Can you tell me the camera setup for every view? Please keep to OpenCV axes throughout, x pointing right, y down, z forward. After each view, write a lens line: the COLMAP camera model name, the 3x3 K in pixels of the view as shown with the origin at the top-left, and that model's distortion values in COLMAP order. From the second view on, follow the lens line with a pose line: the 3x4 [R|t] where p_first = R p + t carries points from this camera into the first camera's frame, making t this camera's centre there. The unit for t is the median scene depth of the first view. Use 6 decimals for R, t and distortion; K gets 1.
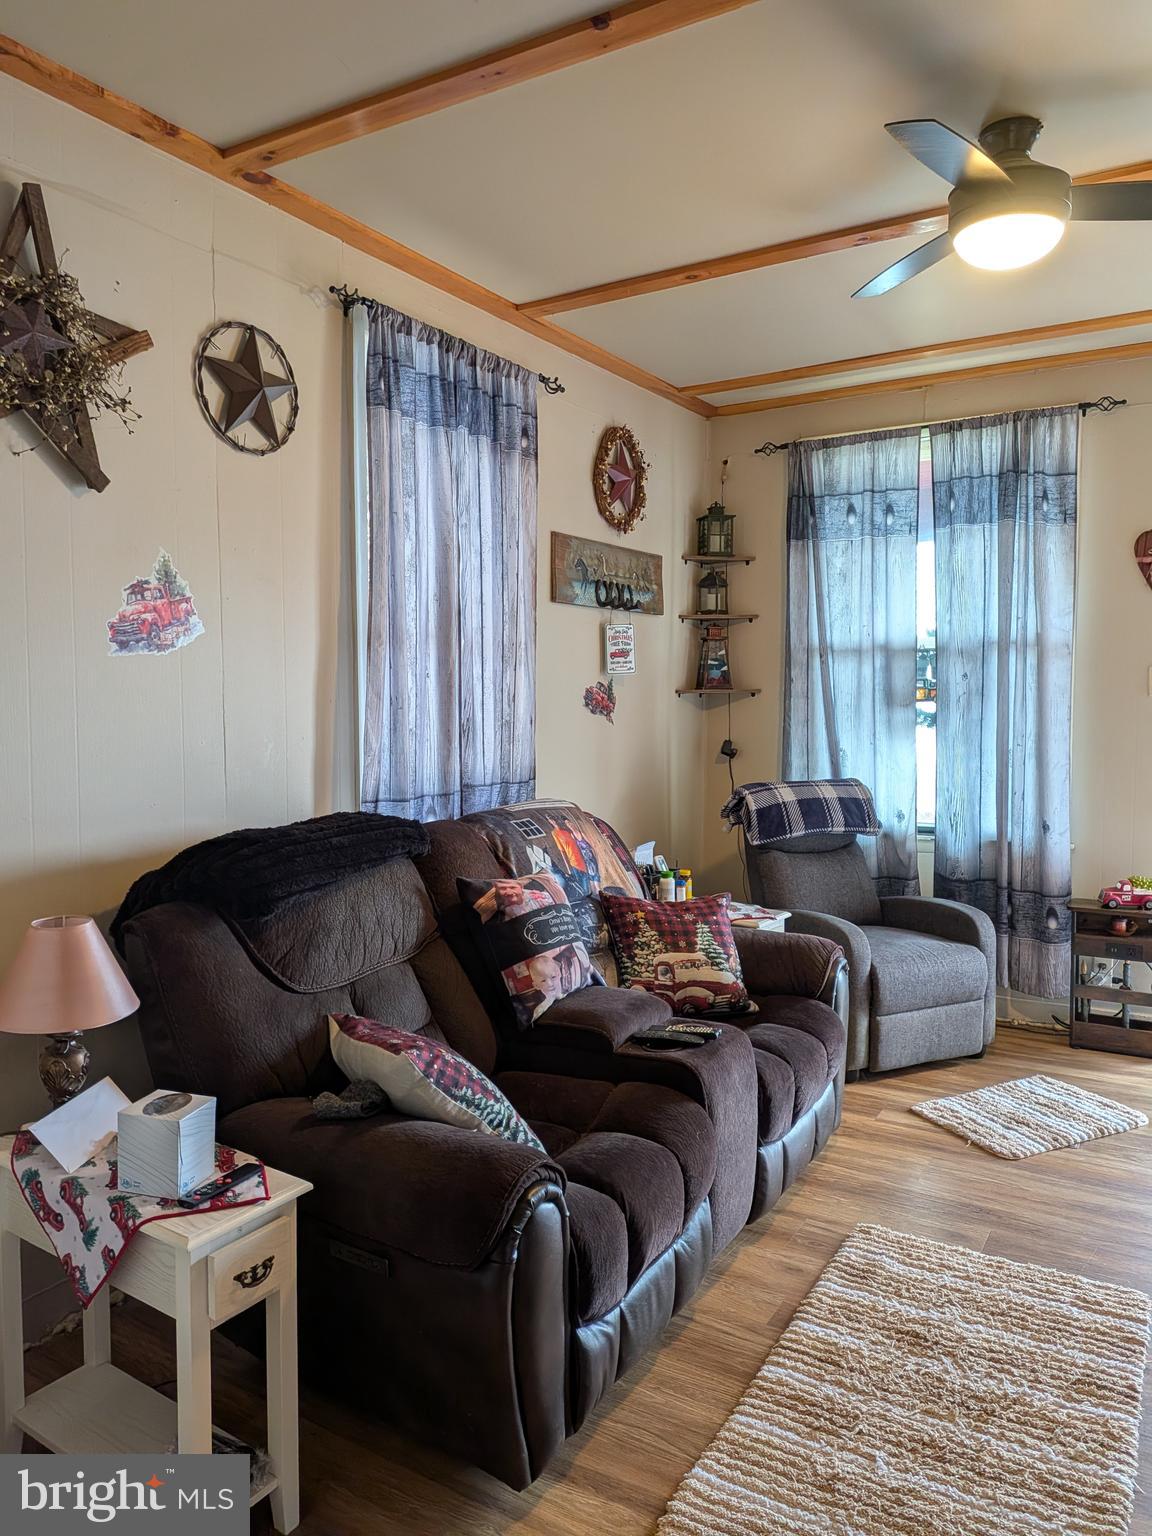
lens RADIAL K [[1113.1, 0, 576.0], [0, 1113.1, 768.0], [0, 0, 1]] dist [-0.005762, 0.005537]
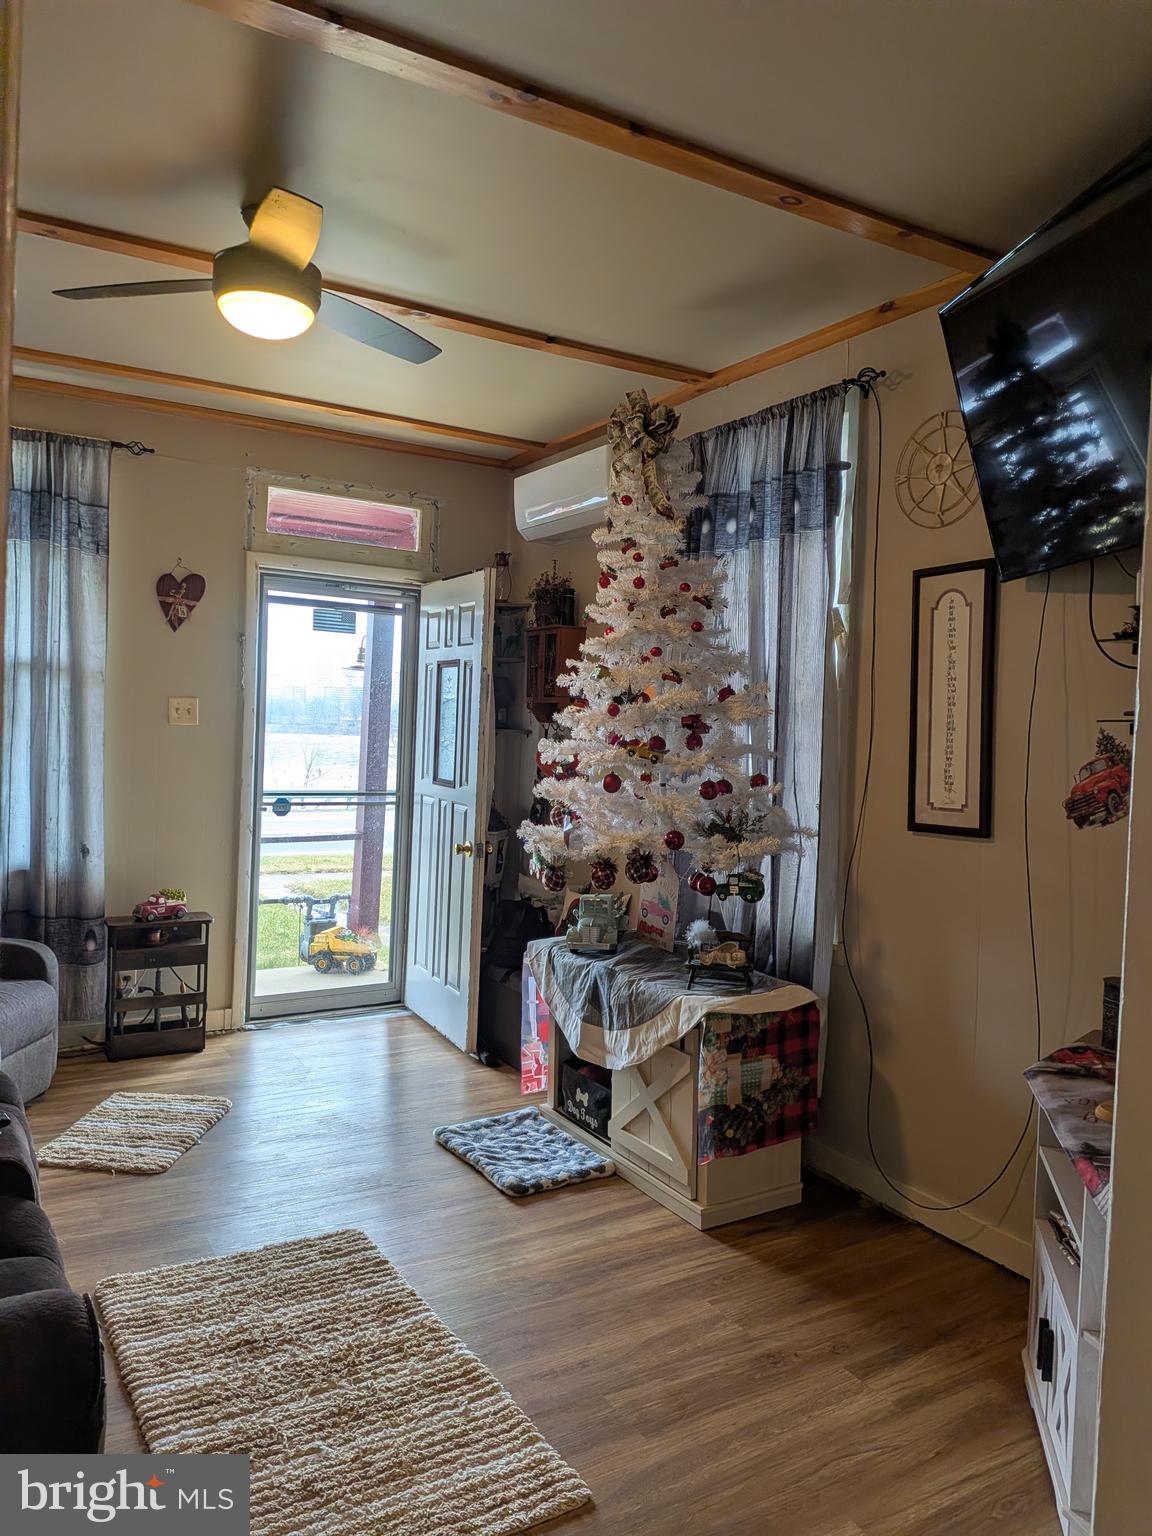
lens RADIAL K [[1113.1, 0, 576.0], [0, 1113.1, 768.0], [0, 0, 1]] dist [-0.005762, 0.005537]
pose [[0.473318, -0.010741, 0.880826, -0.446861], [0.024084, 0.999710, -0.000750, -0.017904], [-0.880562, 0.021569, 0.473439, 0.220211]]
